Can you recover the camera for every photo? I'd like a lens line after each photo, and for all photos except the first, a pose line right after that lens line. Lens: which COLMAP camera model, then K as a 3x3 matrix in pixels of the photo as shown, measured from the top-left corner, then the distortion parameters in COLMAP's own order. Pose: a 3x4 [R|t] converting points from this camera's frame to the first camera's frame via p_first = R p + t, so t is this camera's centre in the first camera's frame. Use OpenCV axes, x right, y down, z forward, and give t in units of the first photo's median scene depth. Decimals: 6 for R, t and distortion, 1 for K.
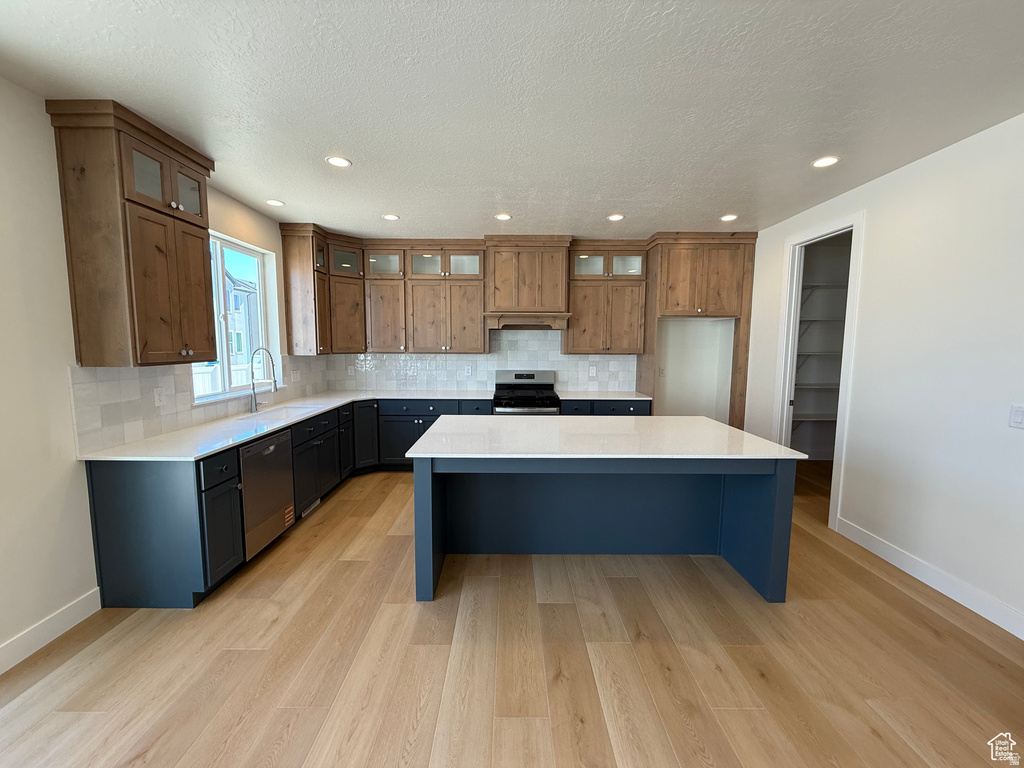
lens RADIAL K [[407.2, 0, 519.3], [0, 407.2, 382.1], [0, 0, 1]] dist [-0.001940, 0.000063]
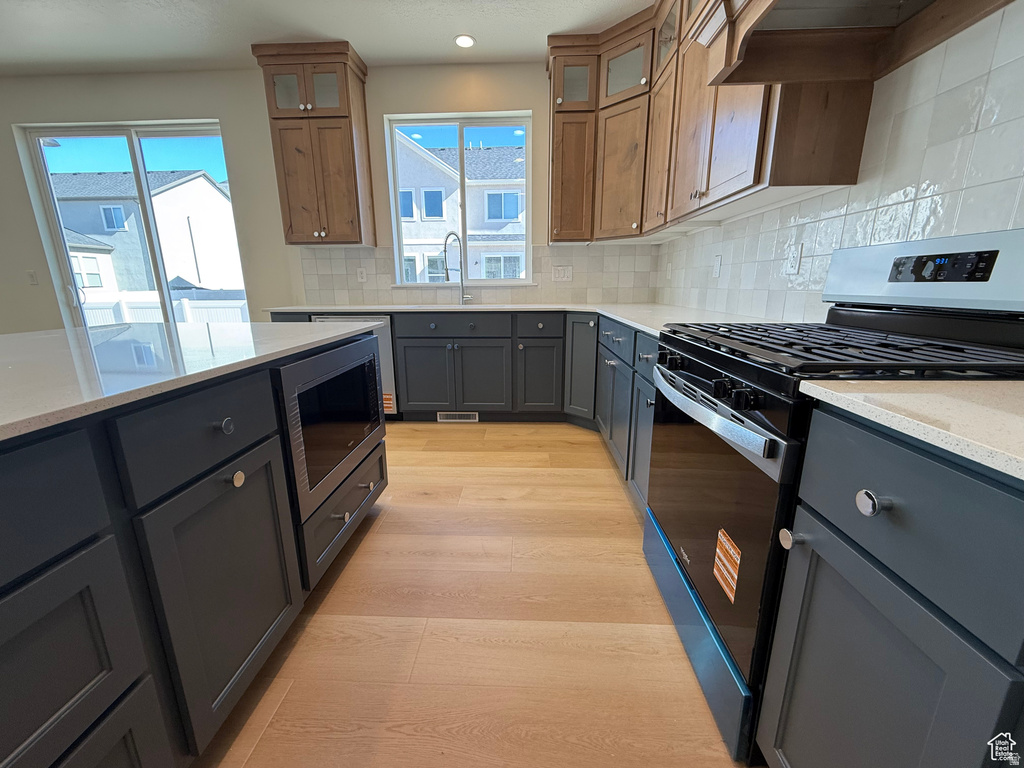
lens RADIAL K [[407.2, 0, 511.0], [0, 407.2, 382.9], [0, 0, 1]] dist [-0.001940, 0.000063]
pose [[-0.065201, 0.228941, -0.971254, 0.292431], [-0.089483, 0.968062, 0.234196, 0.015440], [0.993852, 0.102181, -0.042632, 1.051542]]
